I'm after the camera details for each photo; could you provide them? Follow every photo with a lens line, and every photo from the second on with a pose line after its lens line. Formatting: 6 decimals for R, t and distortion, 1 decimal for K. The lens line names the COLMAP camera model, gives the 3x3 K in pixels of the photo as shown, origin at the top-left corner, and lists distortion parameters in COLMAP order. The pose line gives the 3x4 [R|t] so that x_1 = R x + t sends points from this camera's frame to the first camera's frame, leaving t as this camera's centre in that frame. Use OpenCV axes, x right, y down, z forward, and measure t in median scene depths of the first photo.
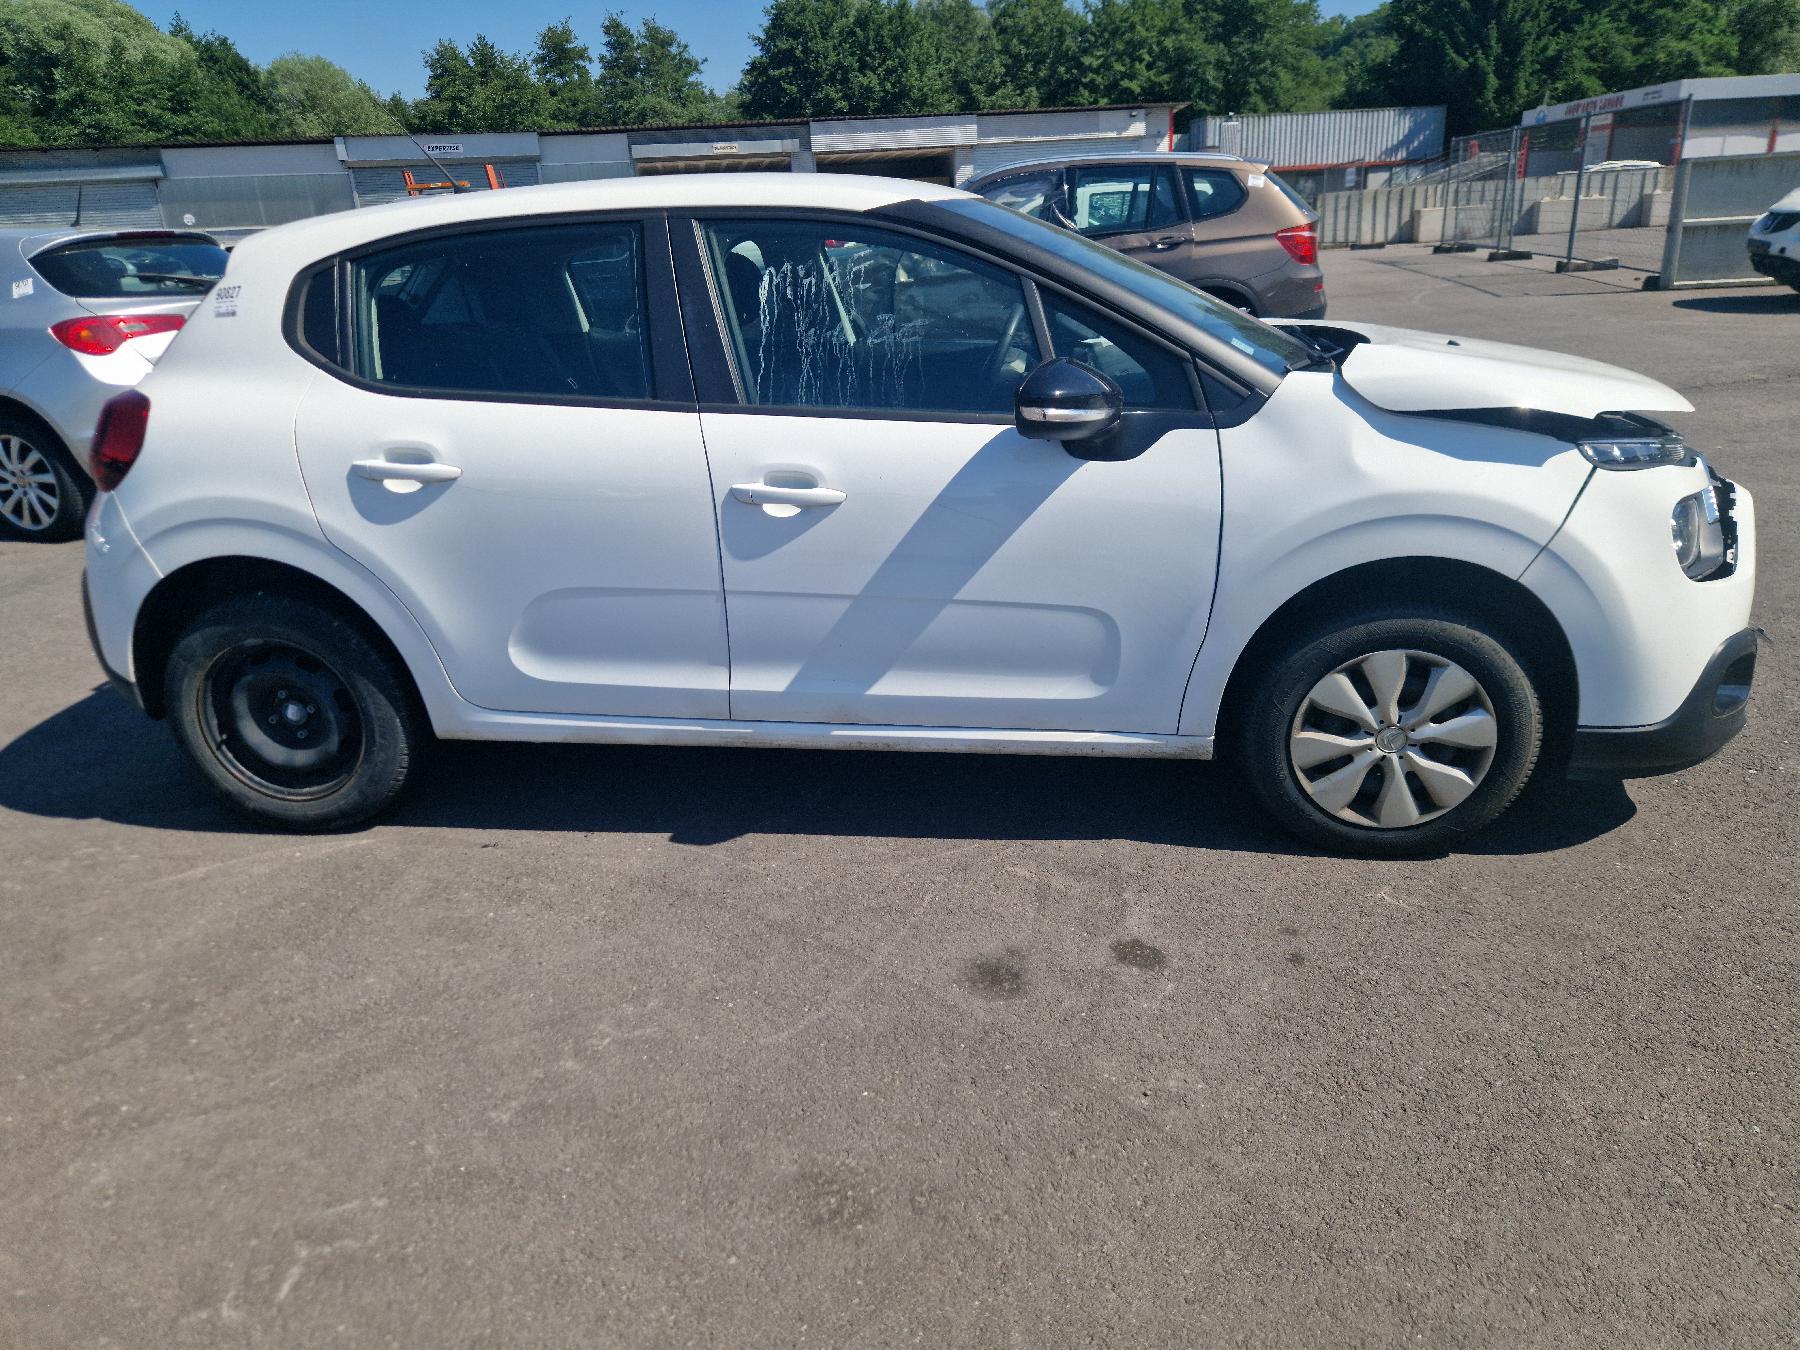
lens RADIAL K [[1248.2, 0, 900.0], [0, 1248.2, 675.0], [0, 0, 1]] dist [0.064569, -0.050630]
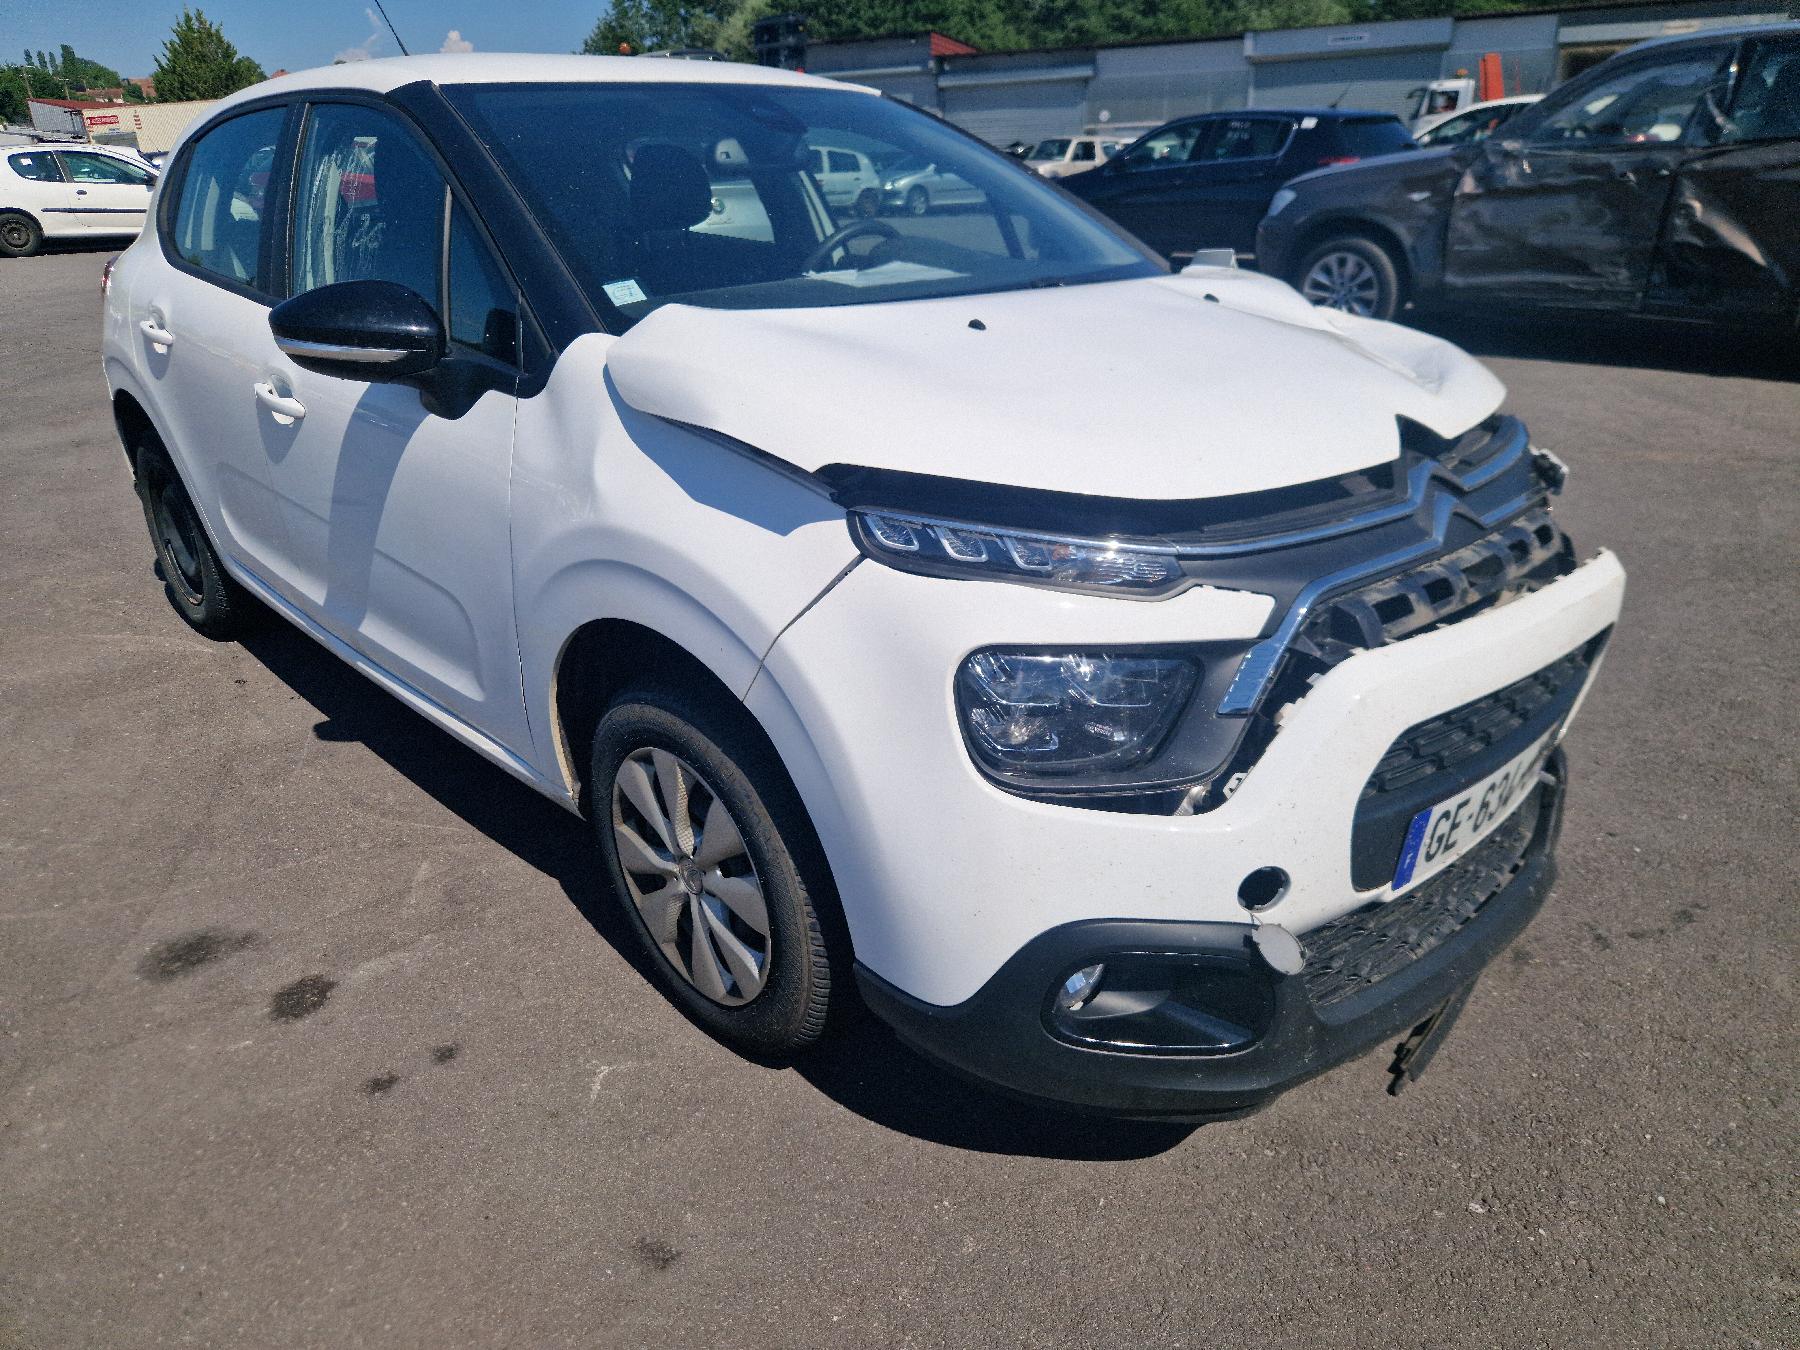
lens RADIAL K [[1214.5, 0, 900.0], [0, 1214.5, 675.0], [0, 0, 1]] dist [0.062499, -0.047443]
pose [[0.775651, 0.271024, -0.570011, 0.052759], [-0.224317, 0.962524, 0.152410, -0.011795], [0.589956, 0.009646, 0.807378, 0.032268]]
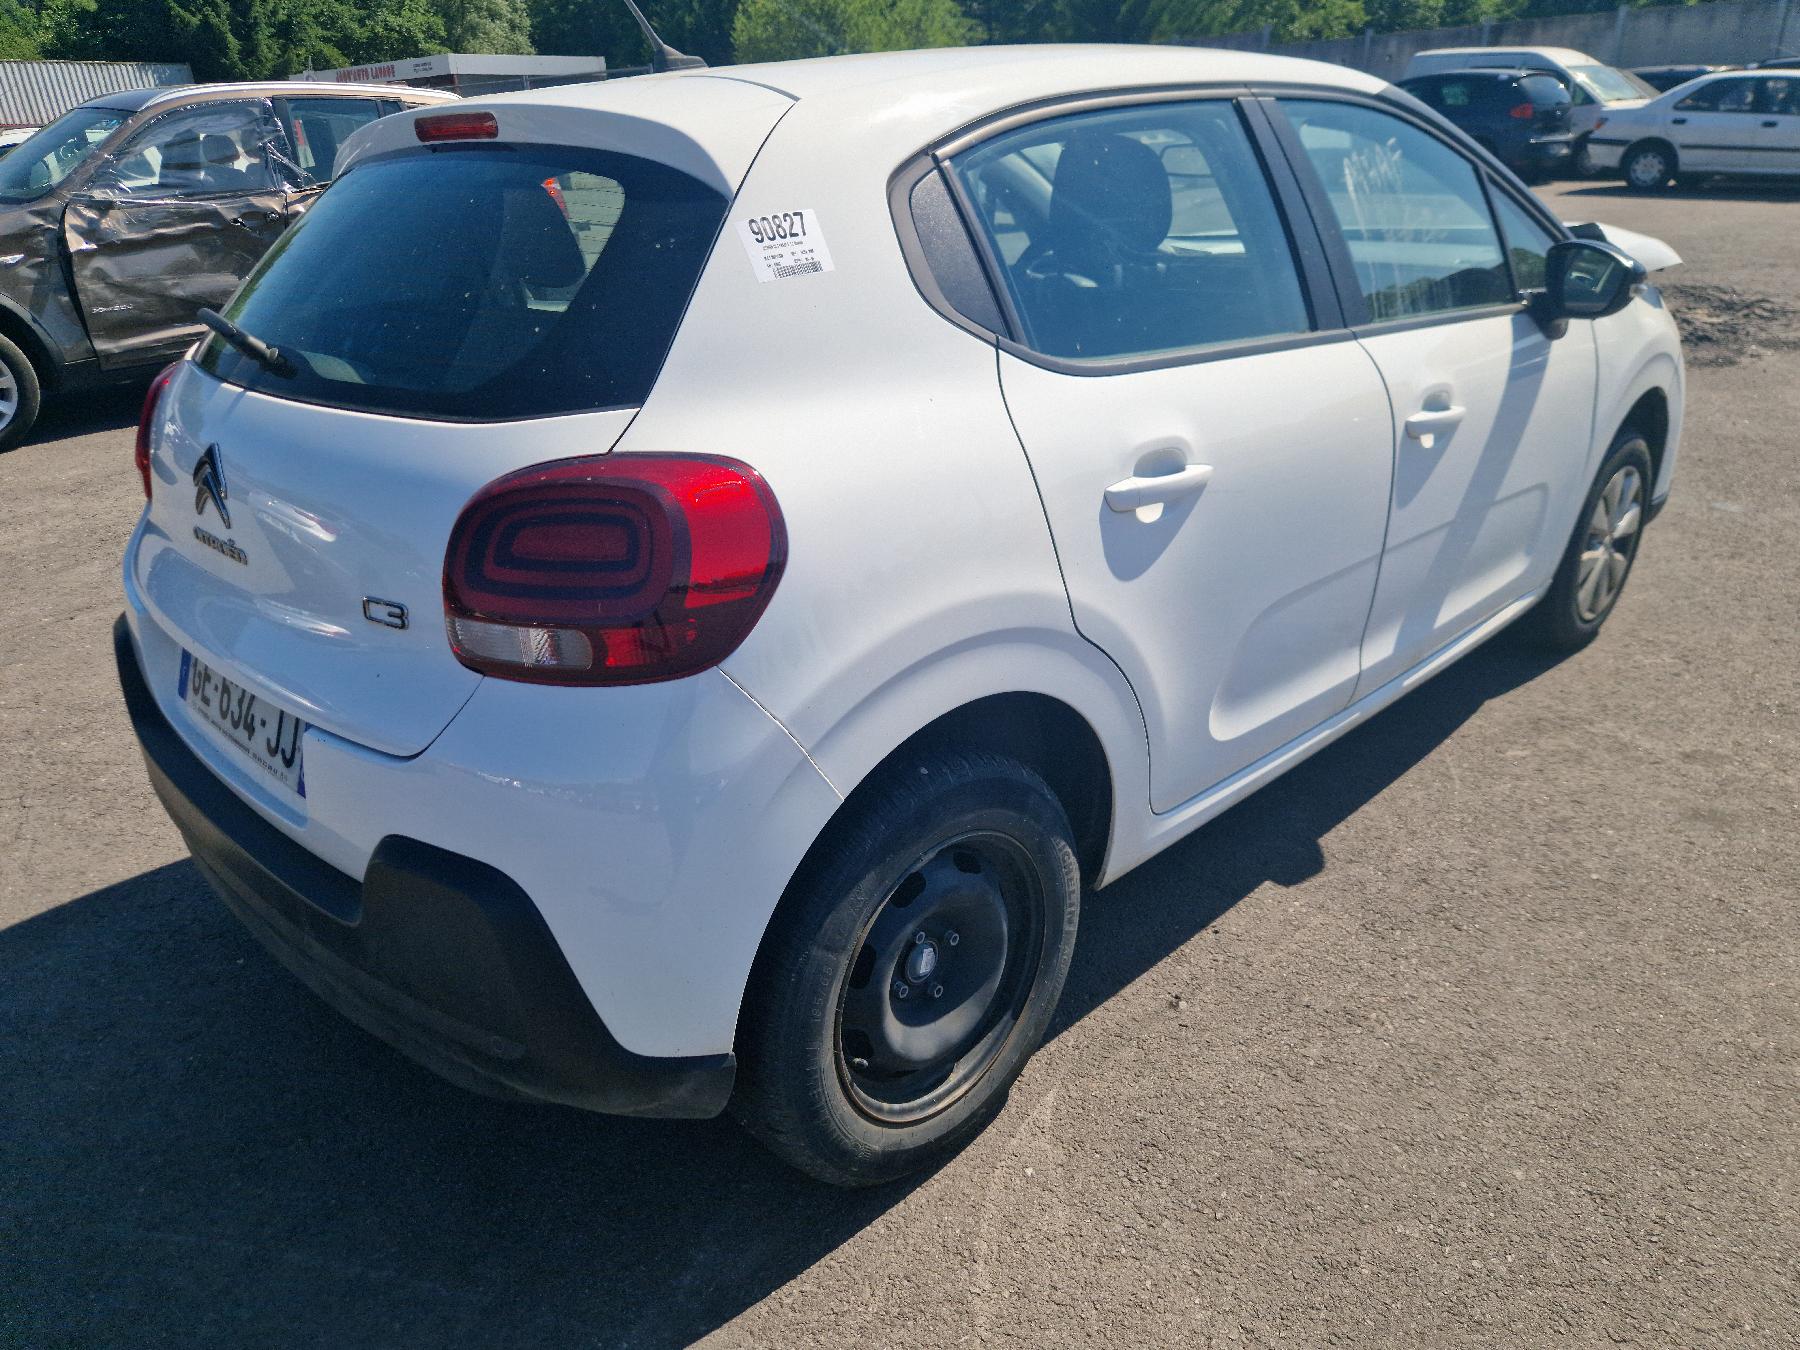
lens RADIAL K [[1233.9, 0, 907.6], [0, 1233.9, 670.9], [0, 0, 1]] dist [0.062743, -0.032358]
pose [[0.623587, -0.298017, 0.722721, -0.060633], [0.283328, 0.947789, 0.146360, -0.012806], [-0.728605, 0.113499, 0.675465, 0.043424]]
